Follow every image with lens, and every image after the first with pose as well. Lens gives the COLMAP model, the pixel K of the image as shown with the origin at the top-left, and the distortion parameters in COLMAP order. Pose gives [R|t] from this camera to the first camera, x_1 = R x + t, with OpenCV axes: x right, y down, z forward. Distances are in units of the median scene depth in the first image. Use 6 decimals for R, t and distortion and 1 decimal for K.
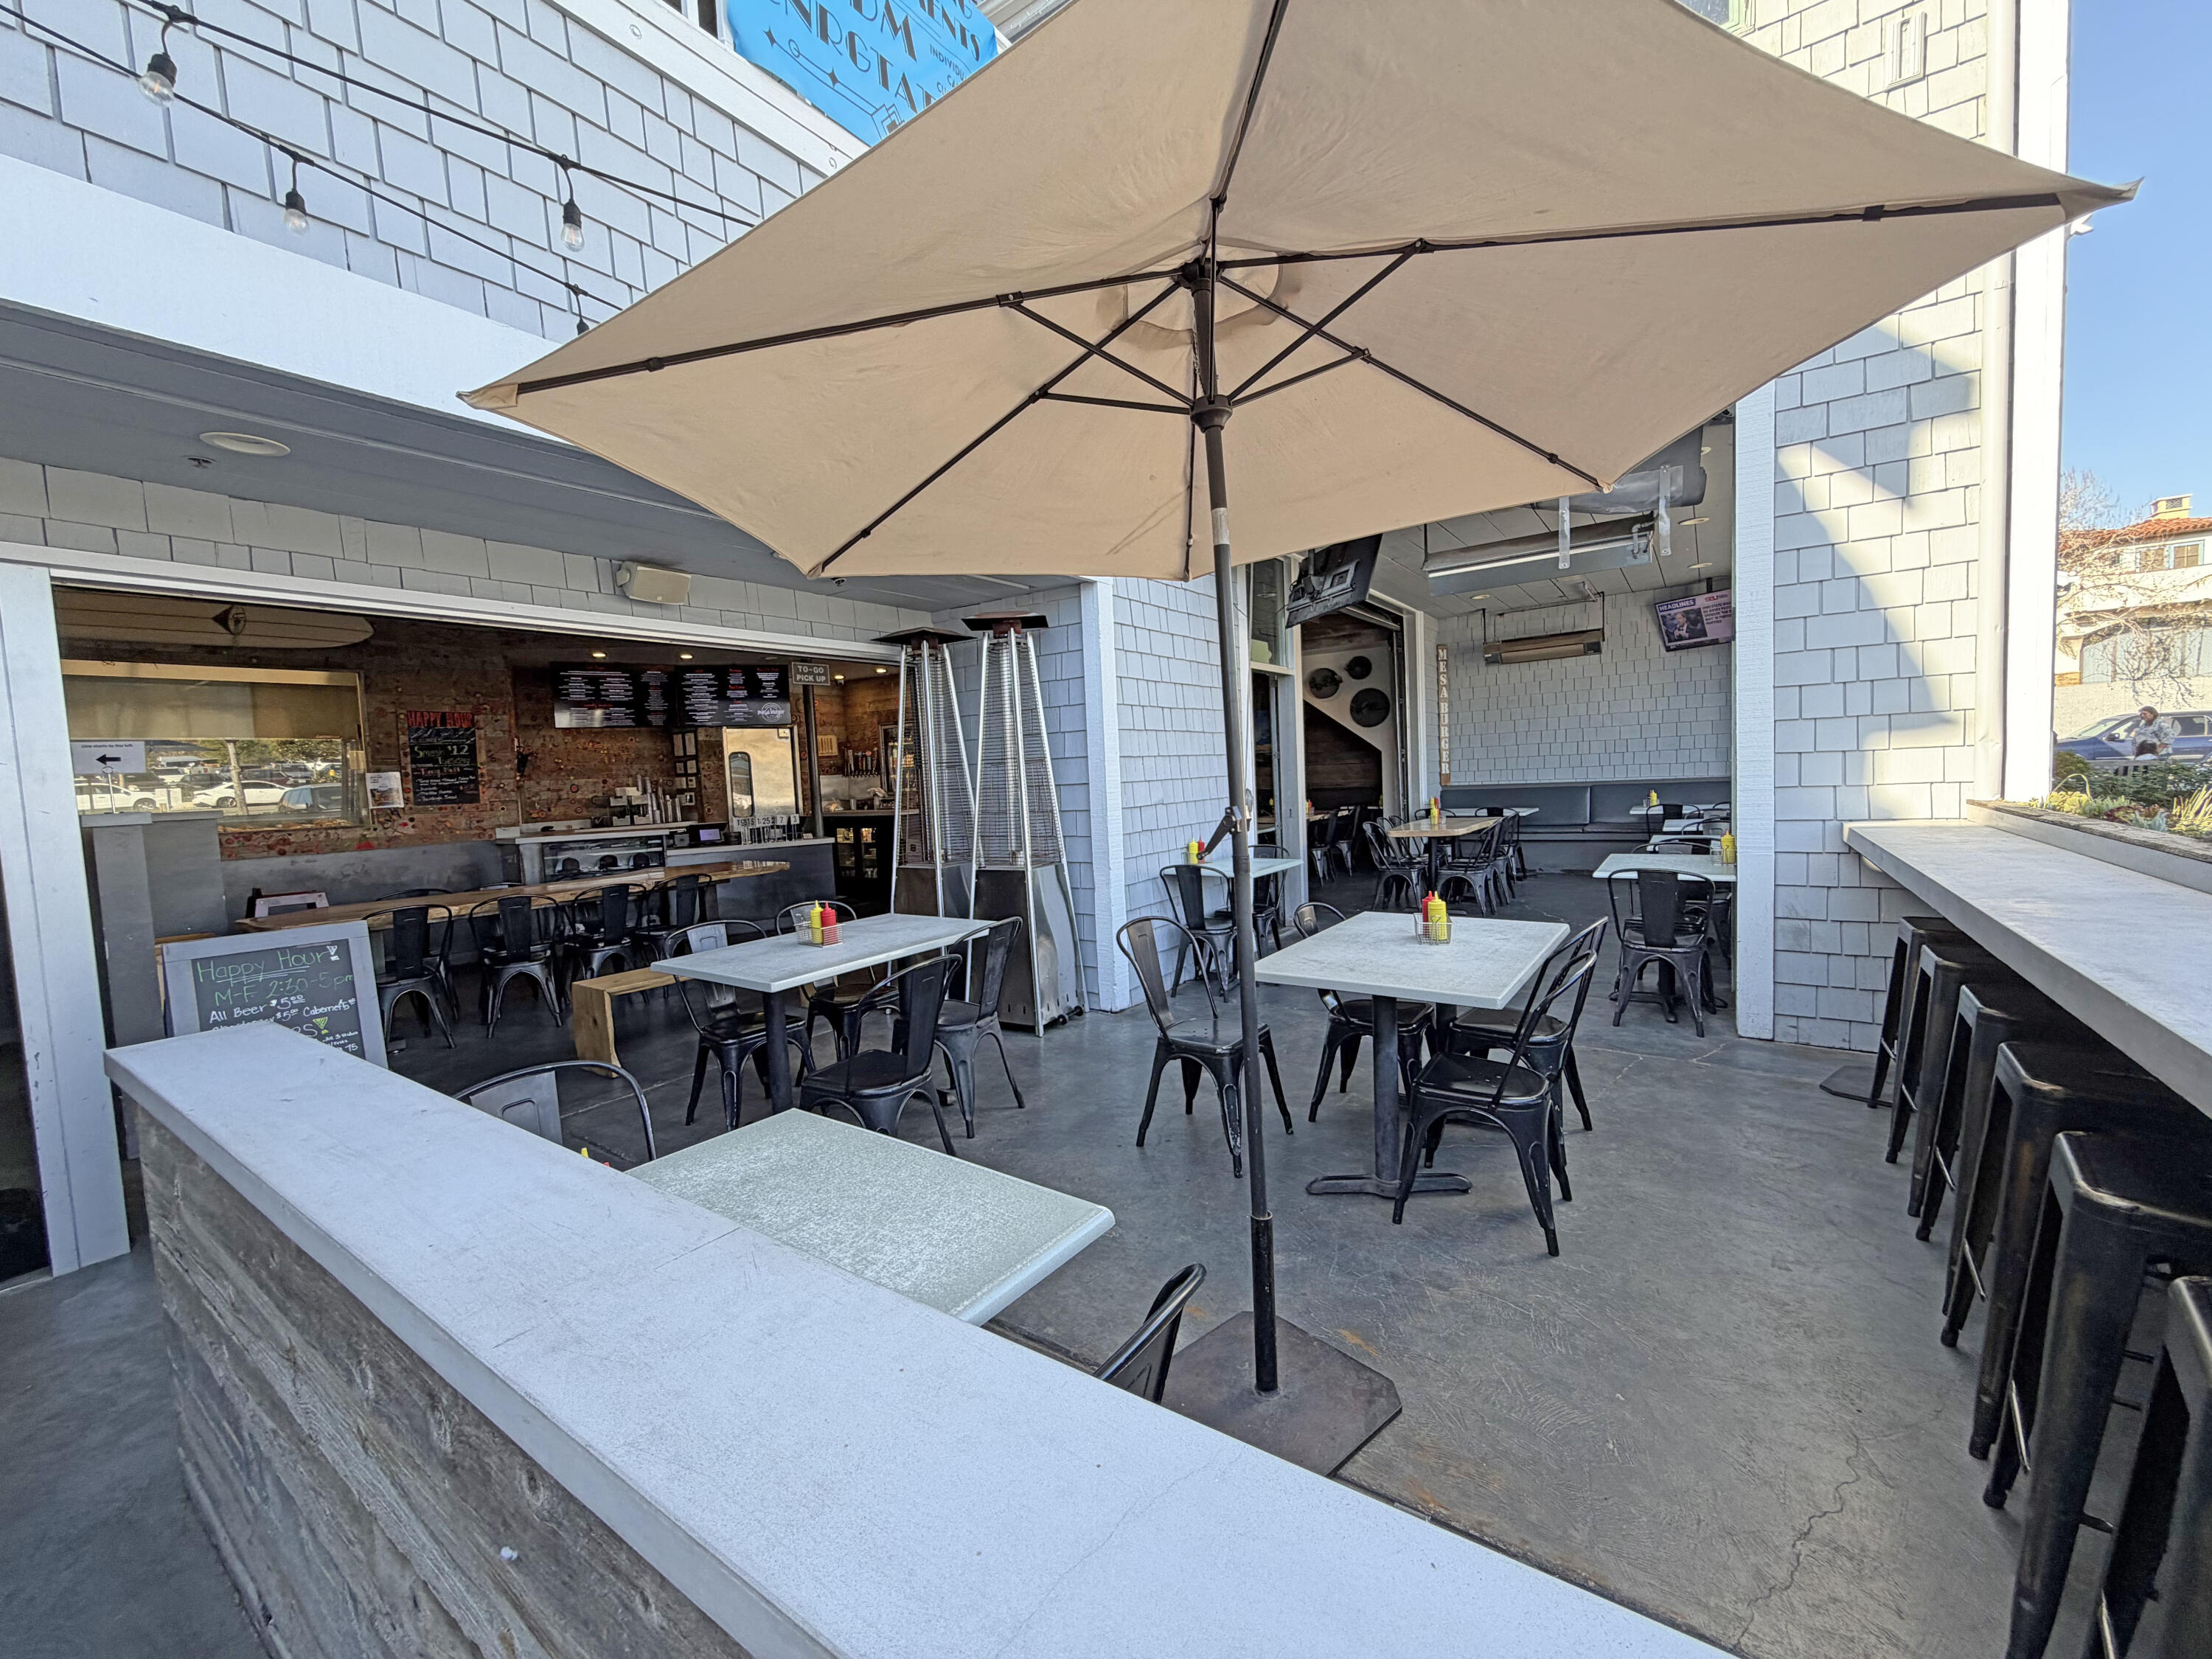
lens RADIAL K [[885.8, 0, 1106.0], [0, 885.8, 829.5], [0, 0, 1]] dist [0.000765, -0.000212]
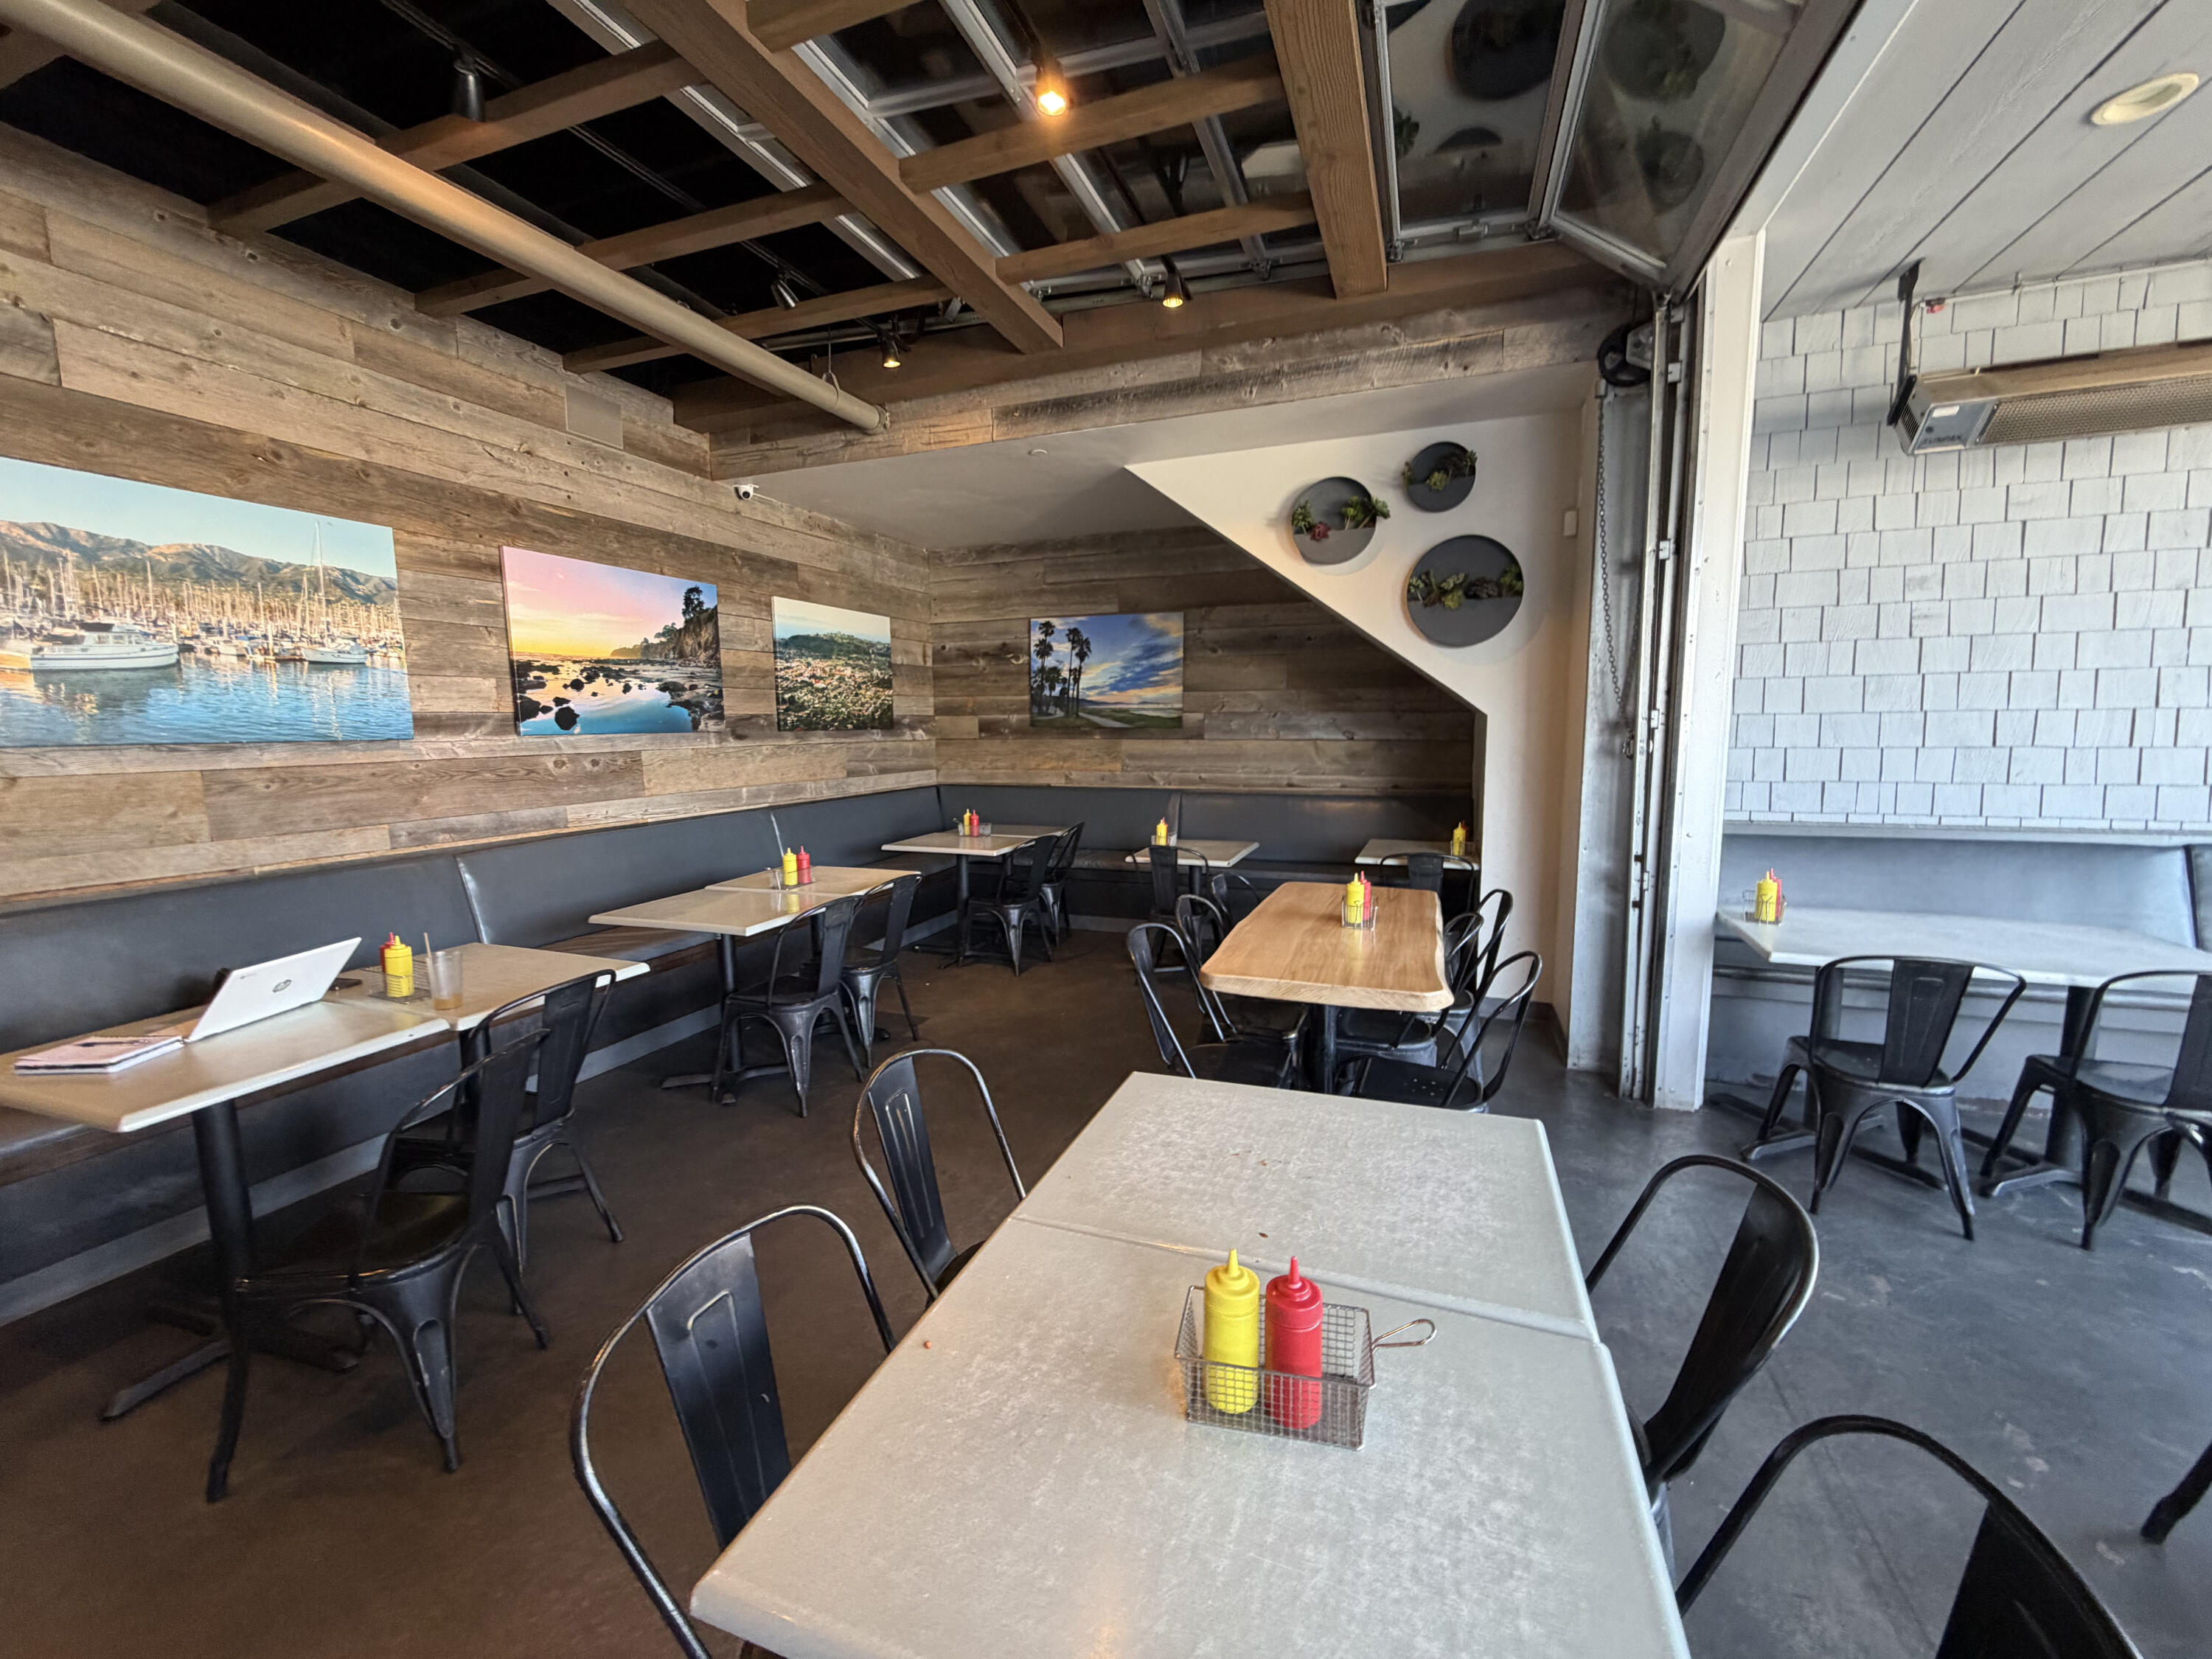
lens RADIAL K [[885.8, 0, 1106.0], [0, 885.8, 829.5], [0, 0, 1]] dist [0.000765, -0.000212]
pose [[0.967504, 0.002085, 0.252848, 0.076335], [-0.014149, 0.998846, 0.045906, -0.062440], [-0.252460, -0.047991, 0.966416, 0.756574]]
